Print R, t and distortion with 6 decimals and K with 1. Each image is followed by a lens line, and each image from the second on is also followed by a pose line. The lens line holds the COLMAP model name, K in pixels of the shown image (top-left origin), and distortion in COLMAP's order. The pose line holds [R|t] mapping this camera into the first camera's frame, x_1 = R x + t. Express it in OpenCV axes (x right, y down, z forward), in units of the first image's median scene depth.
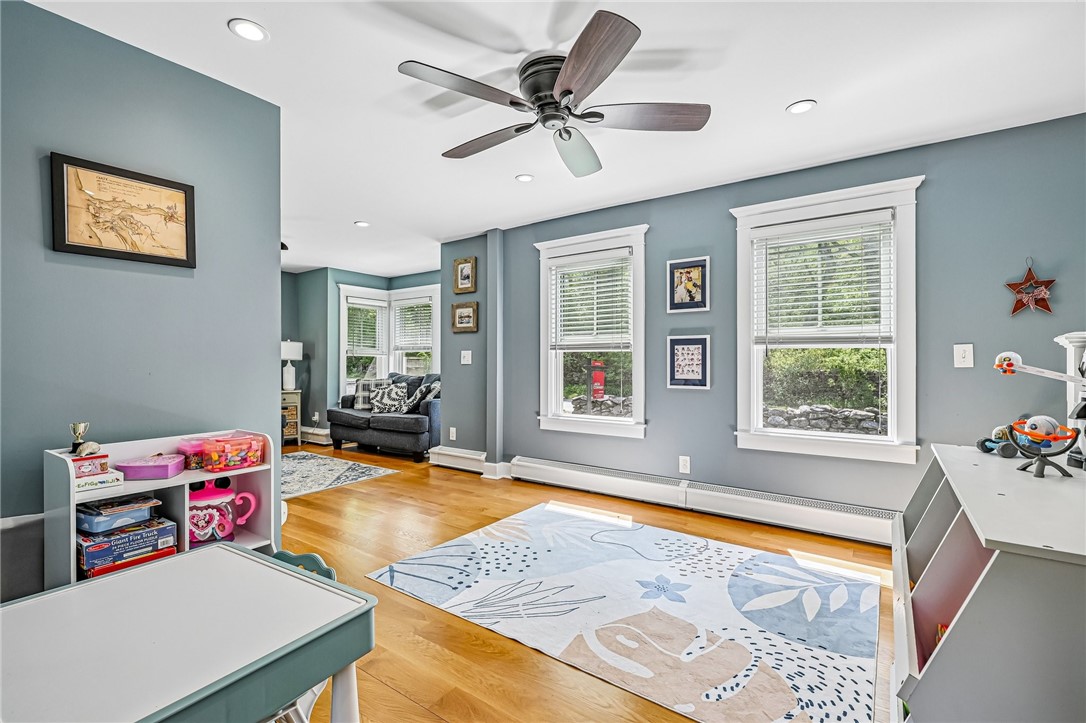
lens RADIAL K [[491.4, 0, 544.0], [0, 491.4, 363.4], [0, 0, 1]] dist [-0.001251, 0.001116]
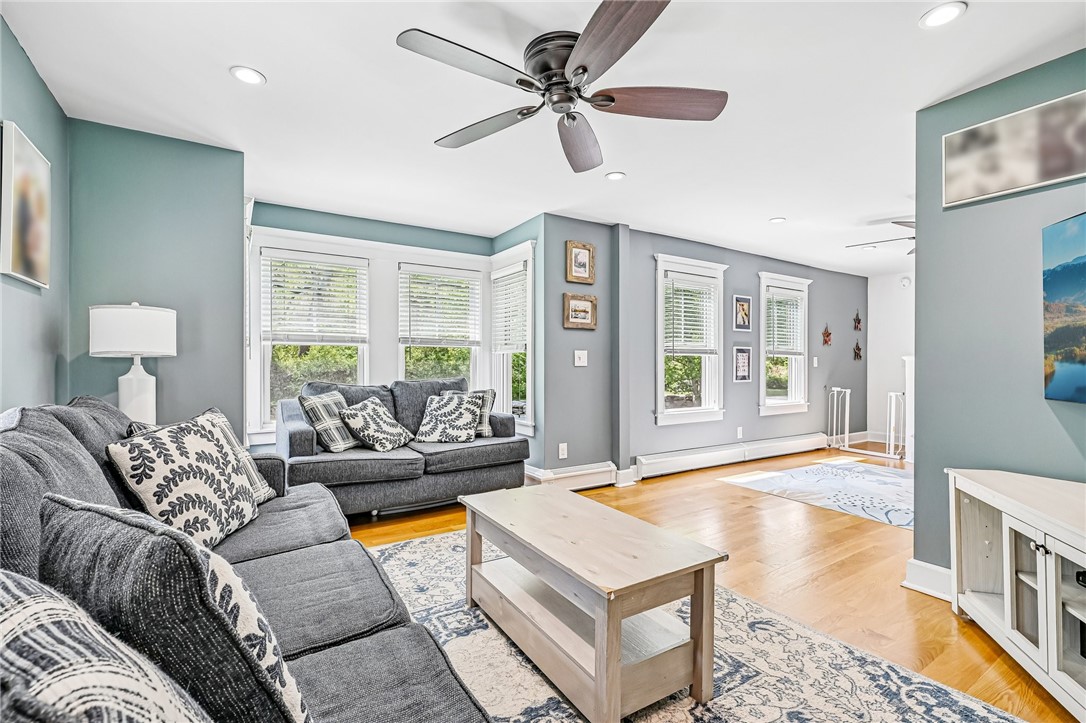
lens RADIAL K [[491.4, 0, 554.0], [0, 491.4, 363.8], [0, 0, 1]] dist [-0.001251, 0.001116]
pose [[0.363678, -0.002538, 0.931521, -1.008103], [-0.005134, 0.999976, 0.004729, -0.006552], [-0.931511, -0.006502, 0.363656, 0.753510]]
